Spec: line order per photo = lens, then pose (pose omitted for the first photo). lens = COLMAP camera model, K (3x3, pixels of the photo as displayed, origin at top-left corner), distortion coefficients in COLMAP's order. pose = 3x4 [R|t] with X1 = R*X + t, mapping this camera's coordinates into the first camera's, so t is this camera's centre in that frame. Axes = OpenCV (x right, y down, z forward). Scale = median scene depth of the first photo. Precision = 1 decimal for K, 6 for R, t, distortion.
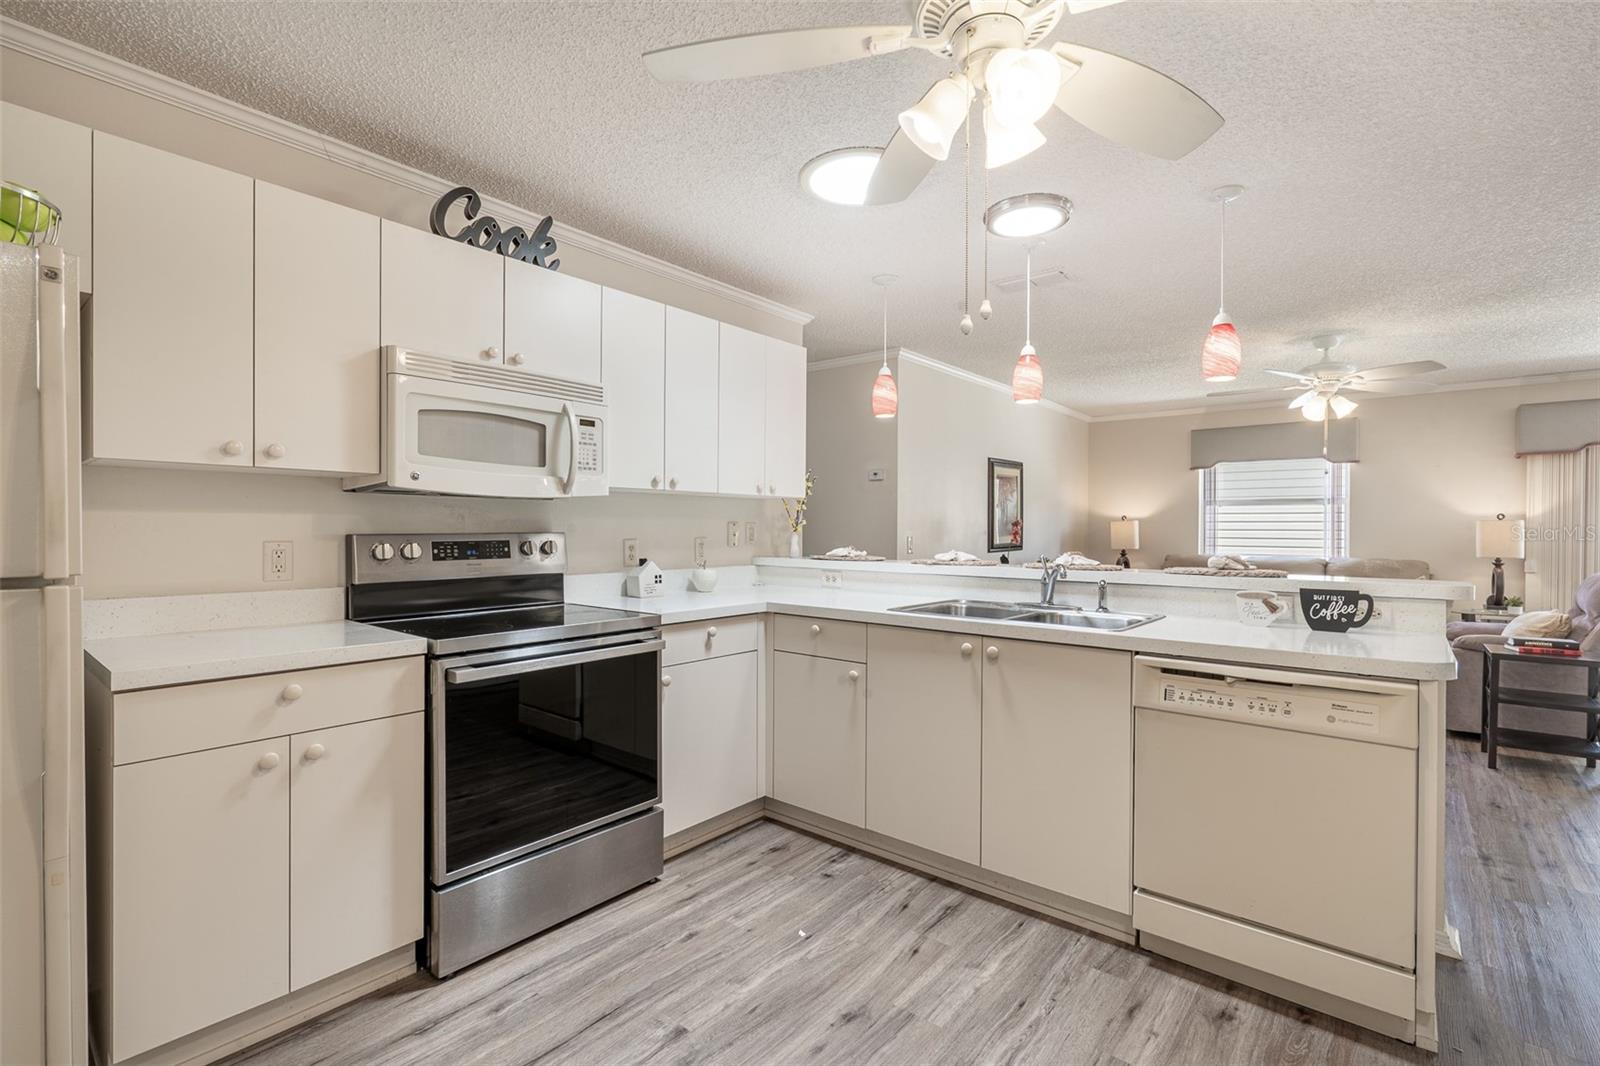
lens RADIAL K [[724.2, 0, 794.9], [0, 724.2, 531.8], [0, 0, 1]] dist [-0.002678, 0.002355]
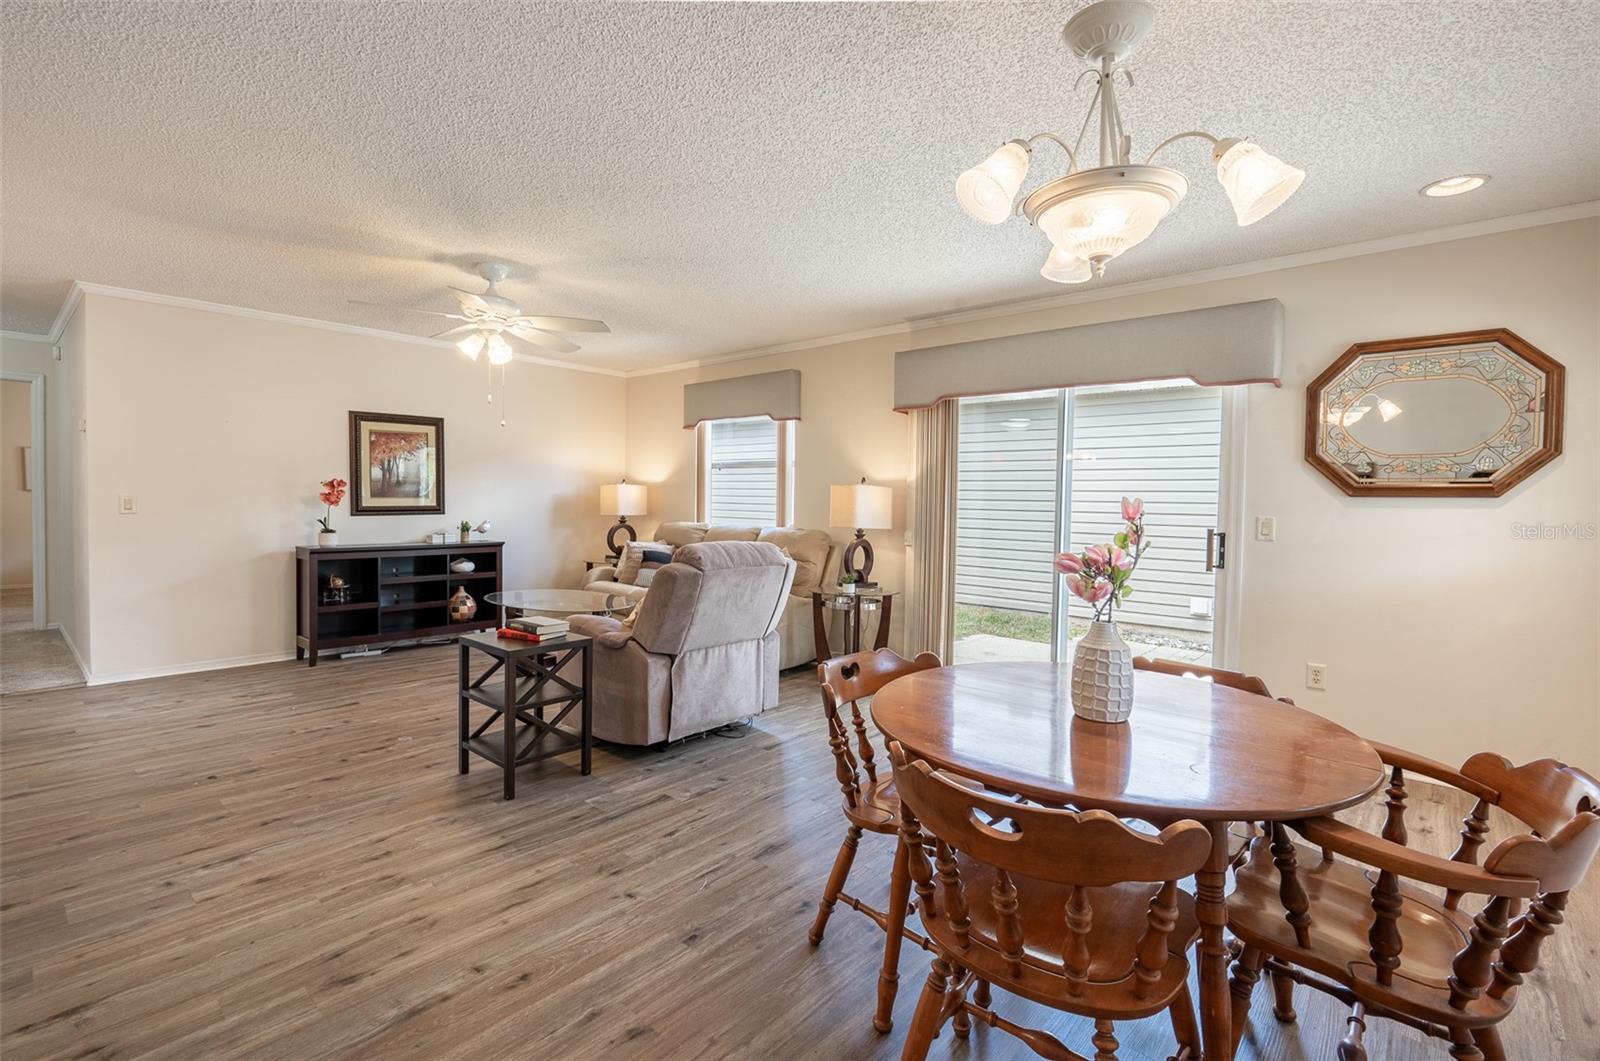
lens RADIAL K [[724.2, 0, 800.1], [0, 724.2, 519.5], [0, 0, 1]] dist [-0.002678, 0.002355]
pose [[0.999575, 0.011408, -0.026840, 1.959092], [-0.010740, 0.999632, 0.024895, 0.009886], [0.027114, -0.024596, 0.999330, 0.251724]]
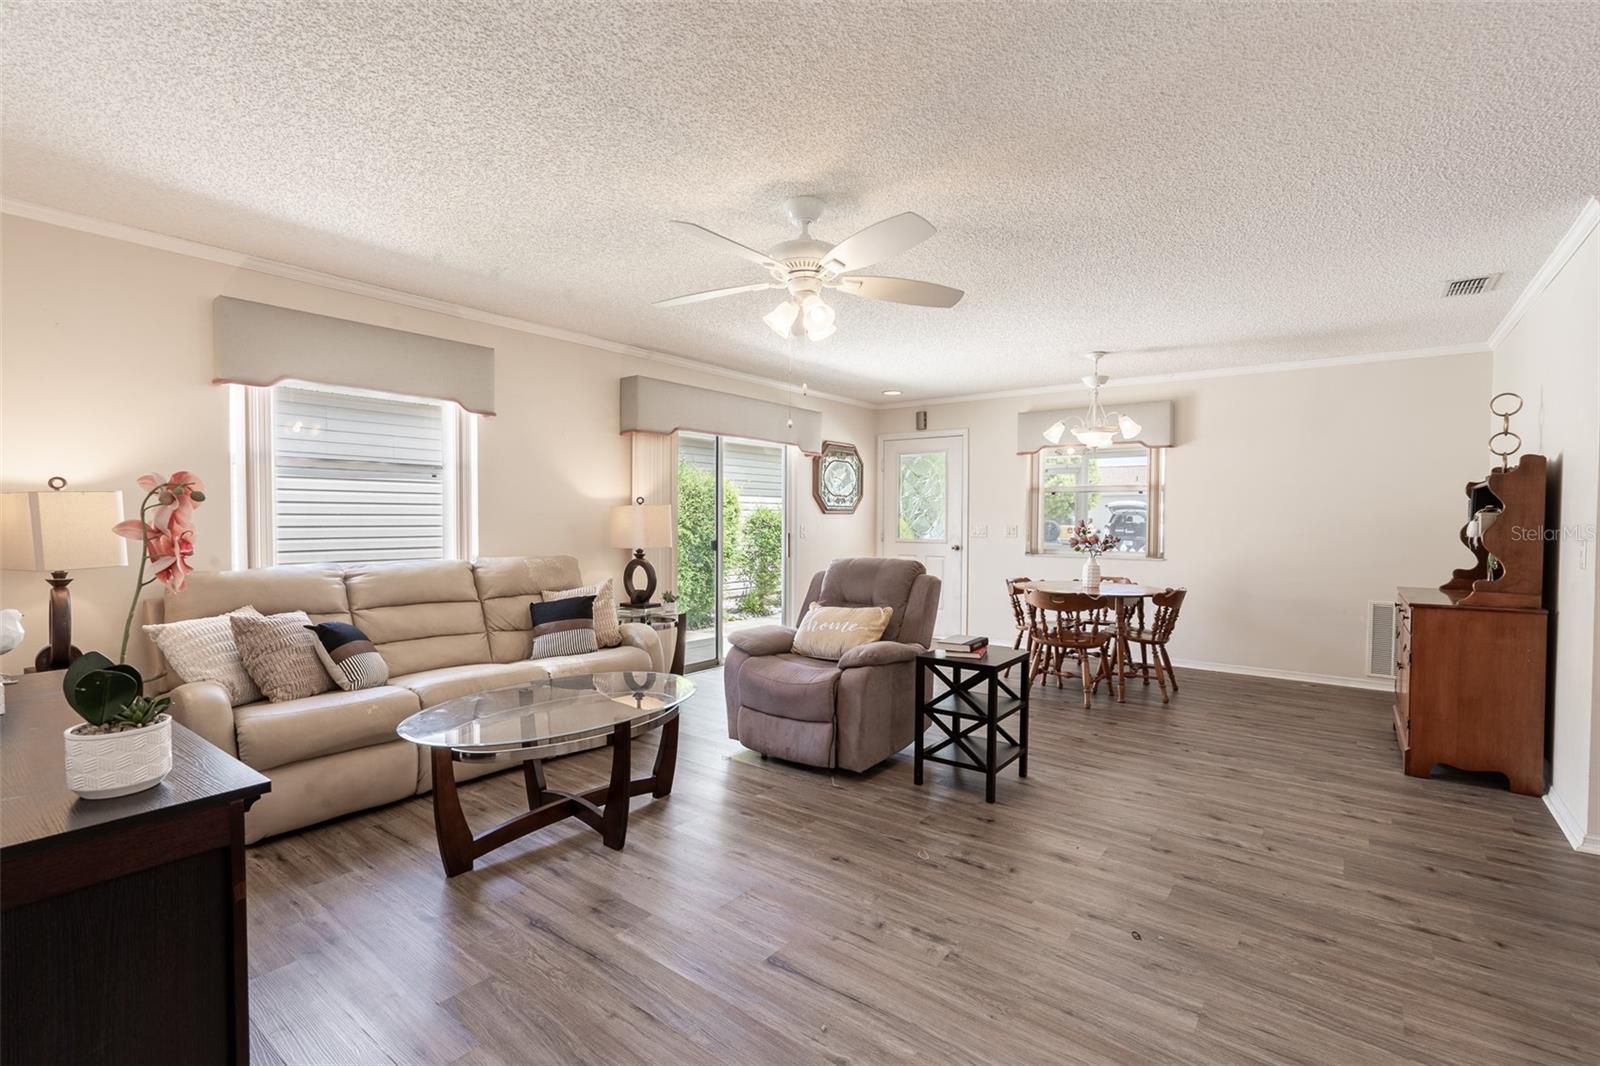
lens RADIAL K [[724.2, 0, 799.9], [0, 724.2, 534.2], [0, 0, 1]] dist [-0.002678, 0.002355]
pose [[-0.044105, -0.029892, 0.998580, 0.205104], [-0.001205, 0.999553, 0.029868, -0.013695], [-0.999026, 0.000114, -0.044122, 1.791819]]
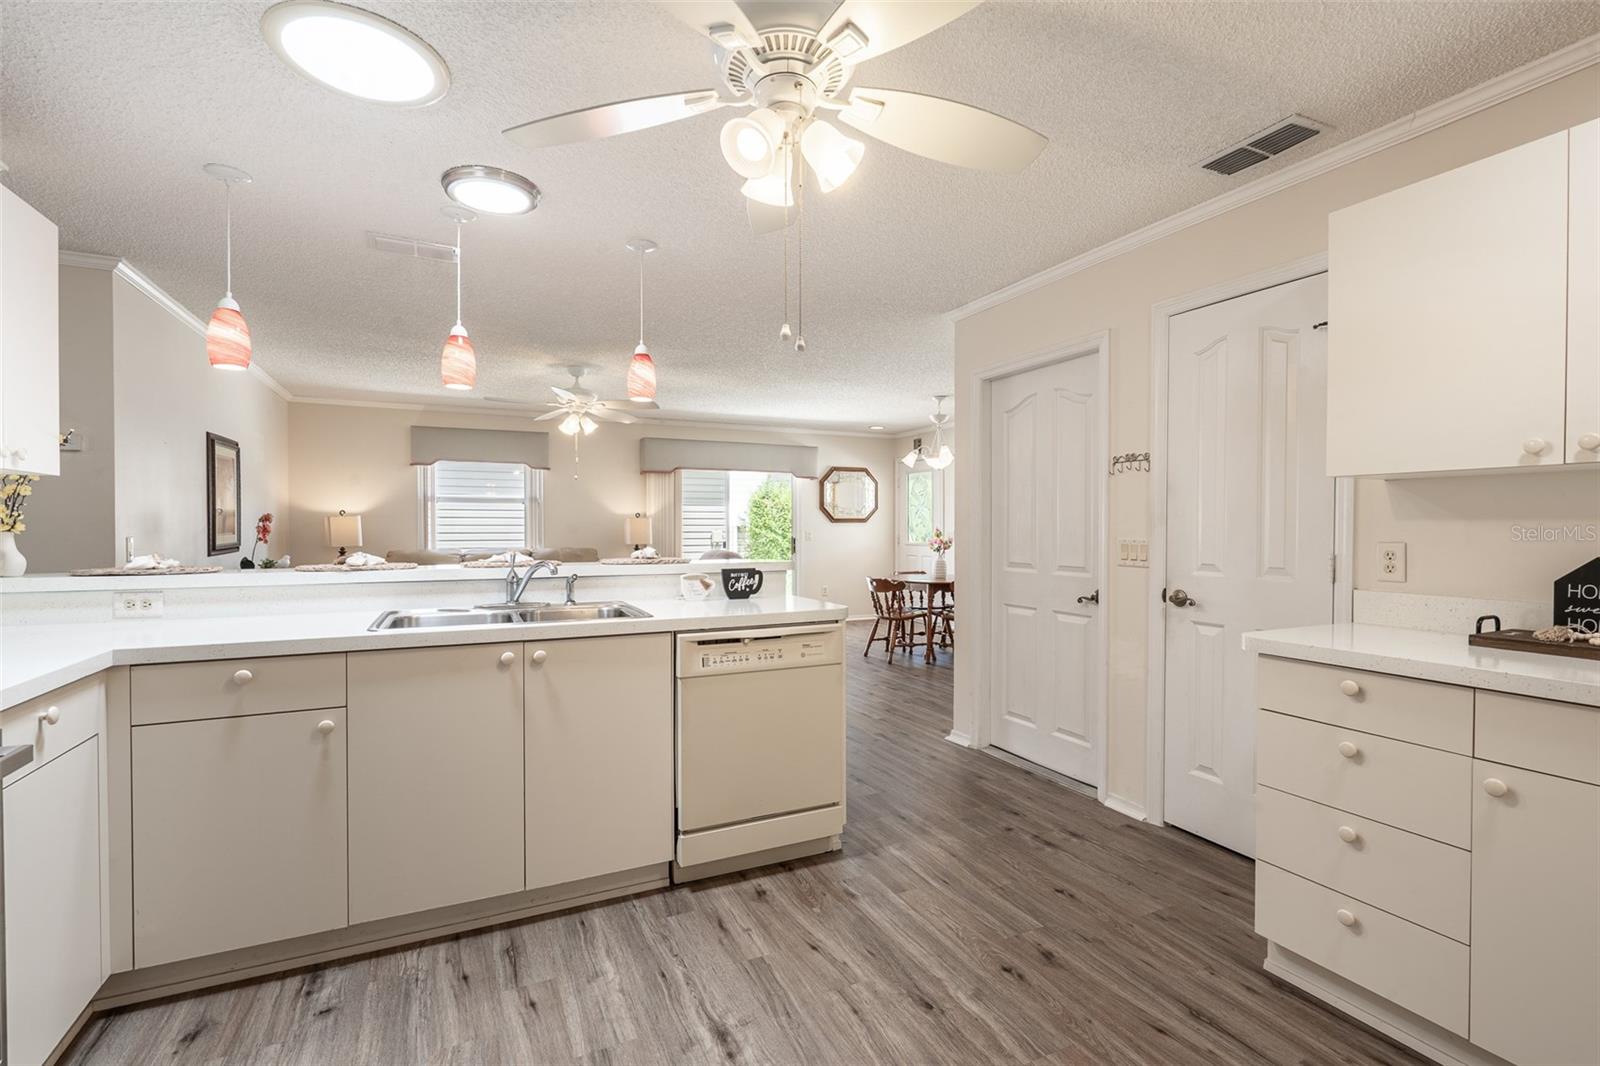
lens RADIAL K [[724.2, 0, 802.3], [0, 724.2, 532.2], [0, 0, 1]] dist [-0.002678, 0.002355]
pose [[0.408494, -0.012859, 0.912671, -0.396981], [0.005707, 0.999917, 0.011534, -0.004321], [-0.912743, 0.000497, 0.408533, 0.268902]]
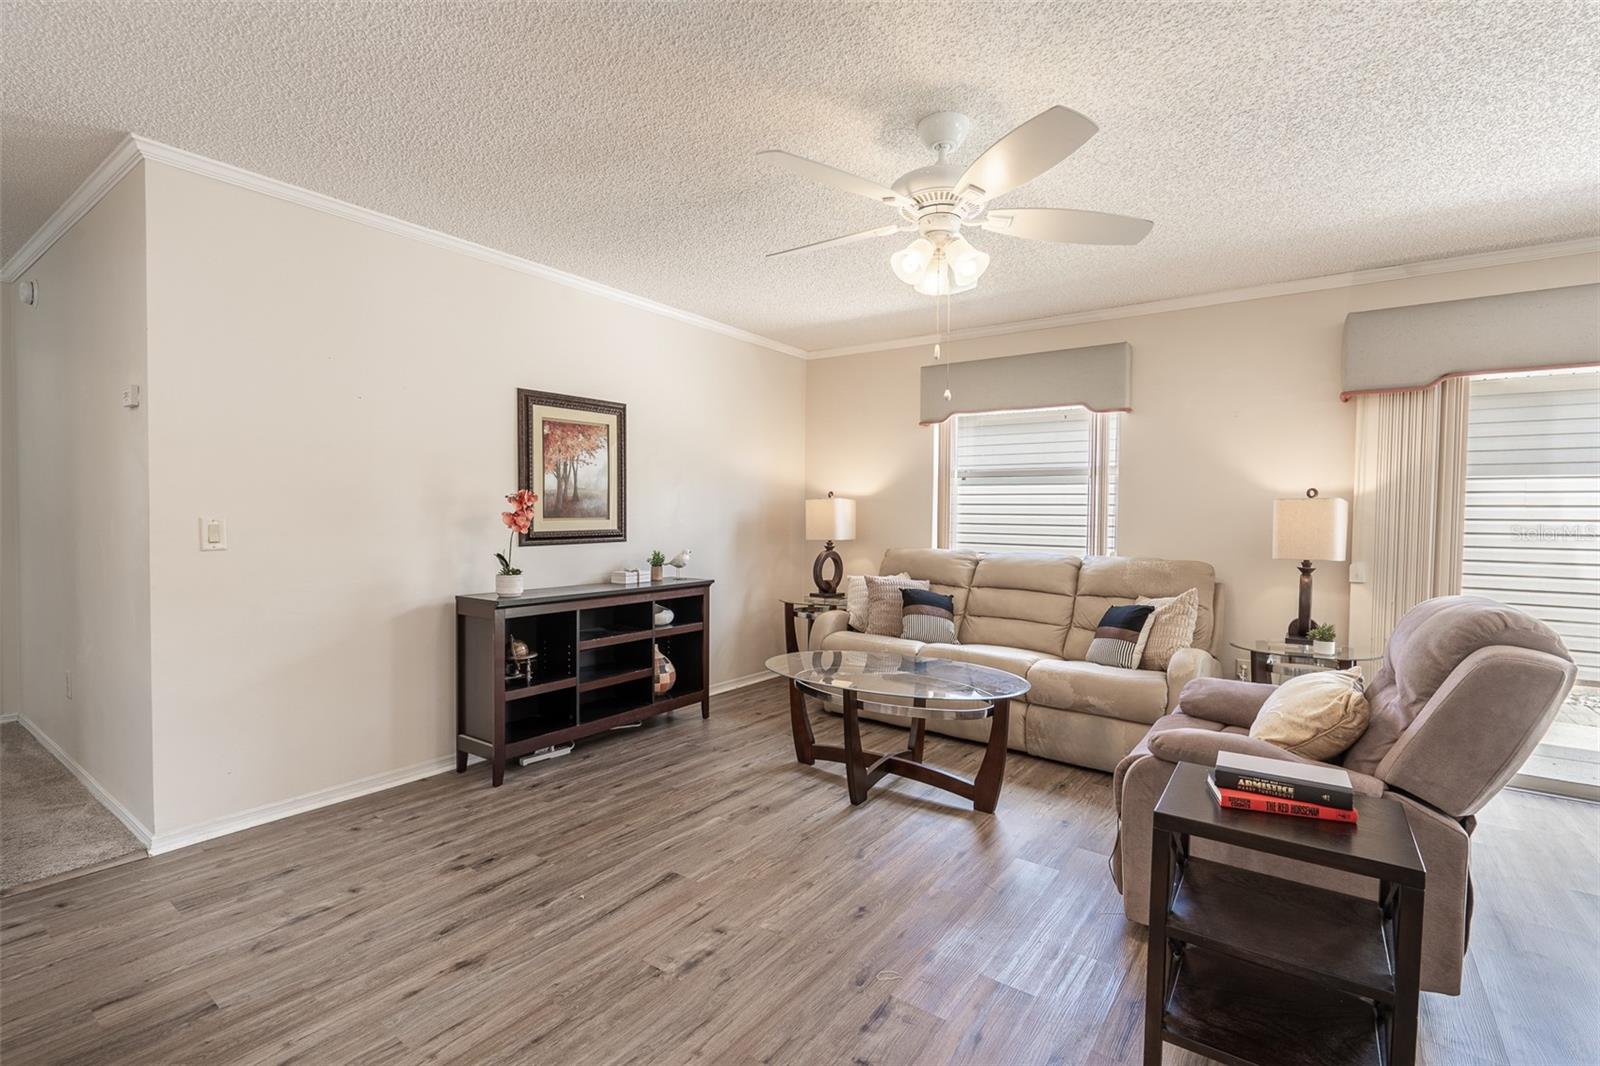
lens RADIAL K [[724.2, 0, 797.8], [0, 724.2, 537.6], [0, 0, 1]] dist [-0.002678, 0.002355]
pose [[0.997462, 0.004725, 0.071047, 1.045327], [-0.006820, 0.999548, 0.029271, 0.003855], [-0.070876, -0.029682, 0.997043, 0.876400]]
